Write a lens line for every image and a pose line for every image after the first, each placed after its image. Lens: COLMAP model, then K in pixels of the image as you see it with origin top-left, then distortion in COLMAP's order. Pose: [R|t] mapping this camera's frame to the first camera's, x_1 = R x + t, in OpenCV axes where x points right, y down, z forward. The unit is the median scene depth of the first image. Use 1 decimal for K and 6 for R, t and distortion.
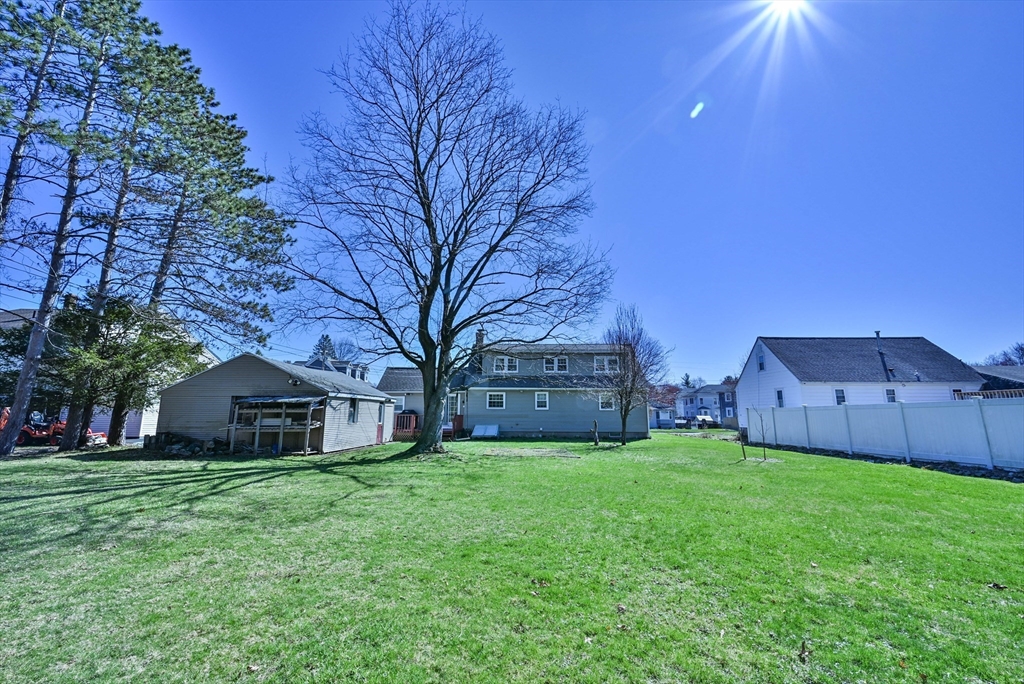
lens RADIAL K [[403.3, 0, 515.3], [0, 403.3, 343.4], [0, 0, 1]] dist [-0.001359, -0.000146]
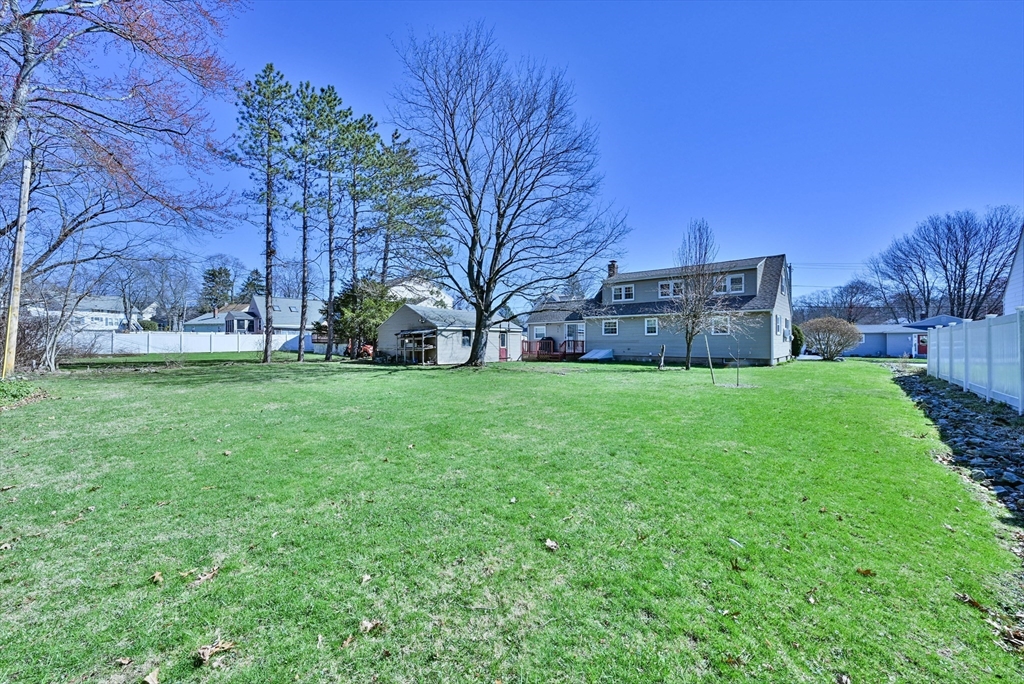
lens RADIAL K [[403.3, 0, 511.2], [0, 403.3, 341.2], [0, 0, 1]] dist [-0.001359, -0.000146]
pose [[0.771685, -0.005445, -0.635982, 0.451100], [0.115472, 0.984544, 0.131682, 0.003136], [0.625435, -0.175055, 0.760386, -0.005144]]
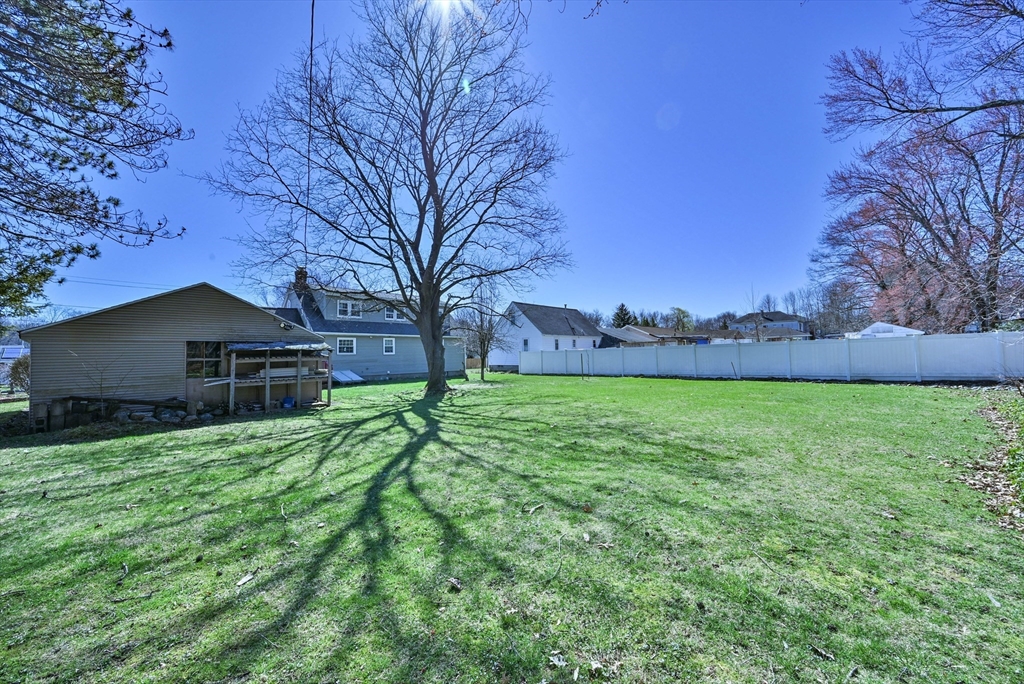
lens RADIAL K [[403.3, 0, 514.3], [0, 403.3, 342.4], [0, 0, 1]] dist [-0.001359, -0.000146]
pose [[0.670644, 0.008805, 0.741727, -0.518161], [-0.109707, 0.990110, 0.087440, 0.001594], [-0.733622, -0.140014, 0.664978, 0.043792]]
